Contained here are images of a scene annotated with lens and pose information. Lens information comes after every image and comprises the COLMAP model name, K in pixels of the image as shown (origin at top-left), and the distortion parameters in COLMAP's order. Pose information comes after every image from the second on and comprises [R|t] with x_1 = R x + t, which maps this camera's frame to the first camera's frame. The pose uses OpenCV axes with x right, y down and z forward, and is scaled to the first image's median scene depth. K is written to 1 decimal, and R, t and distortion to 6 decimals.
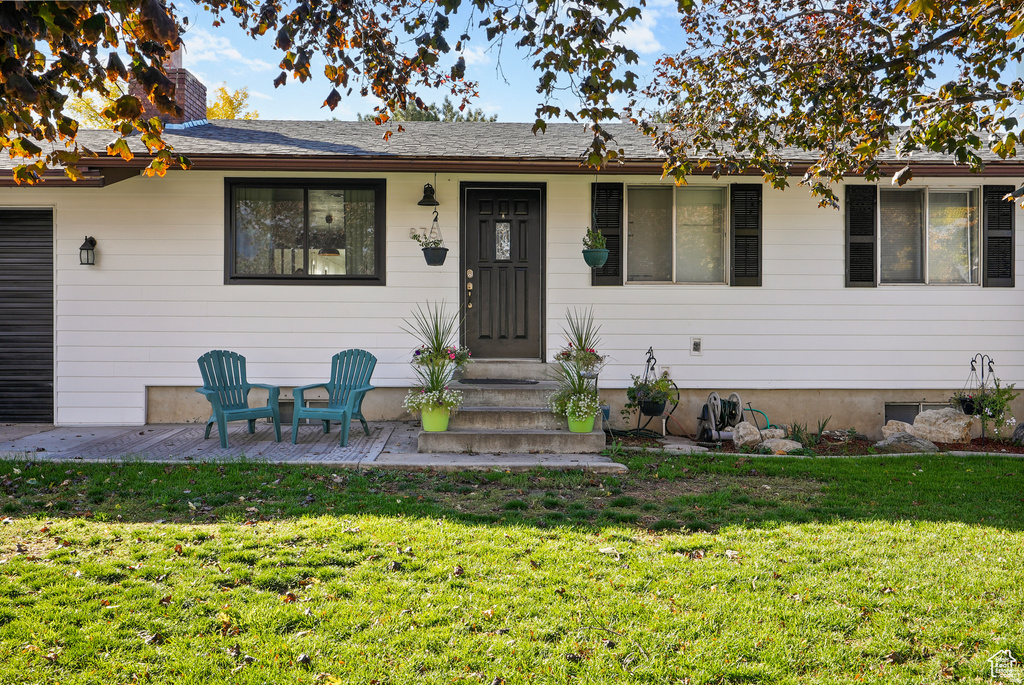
lens RADIAL K [[778.8, 0, 511.8], [0, 778.8, 345.9], [0, 0, 1]] dist [0.006284, 0.001261]
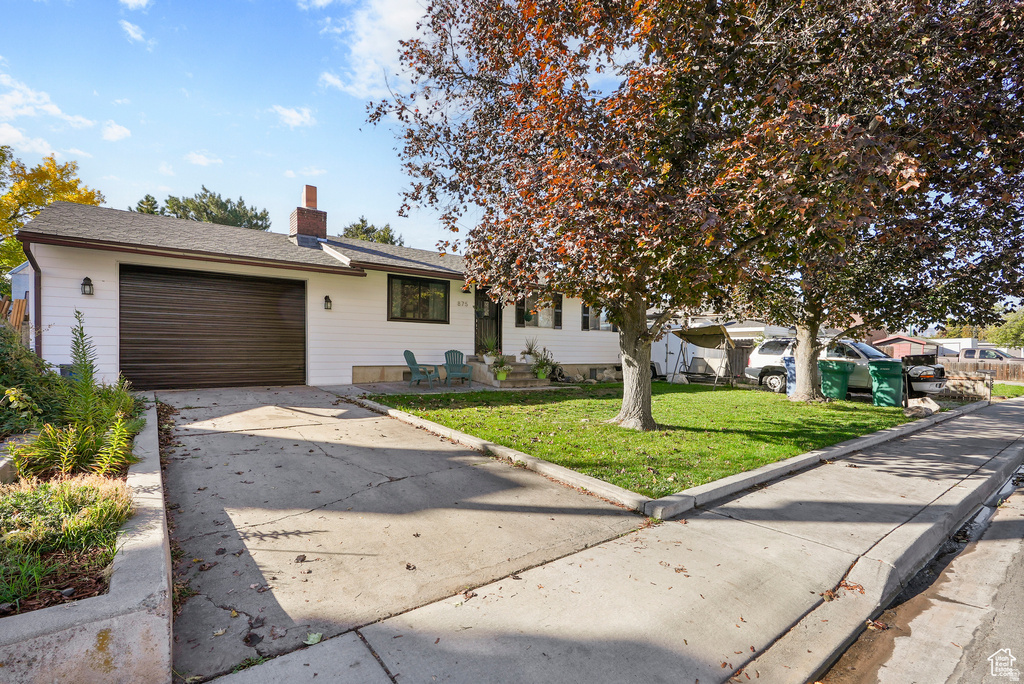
lens RADIAL K [[469.2, 0, 512.1], [0, 469.2, 347.5], [0, 0, 1]] dist [-0.004950, 0.000179]
pose [[0.794477, 0.010623, 0.607202, -0.909512], [-0.016782, 0.999849, 0.004467, -0.013155], [-0.607063, -0.013739, 0.794535, -0.304072]]
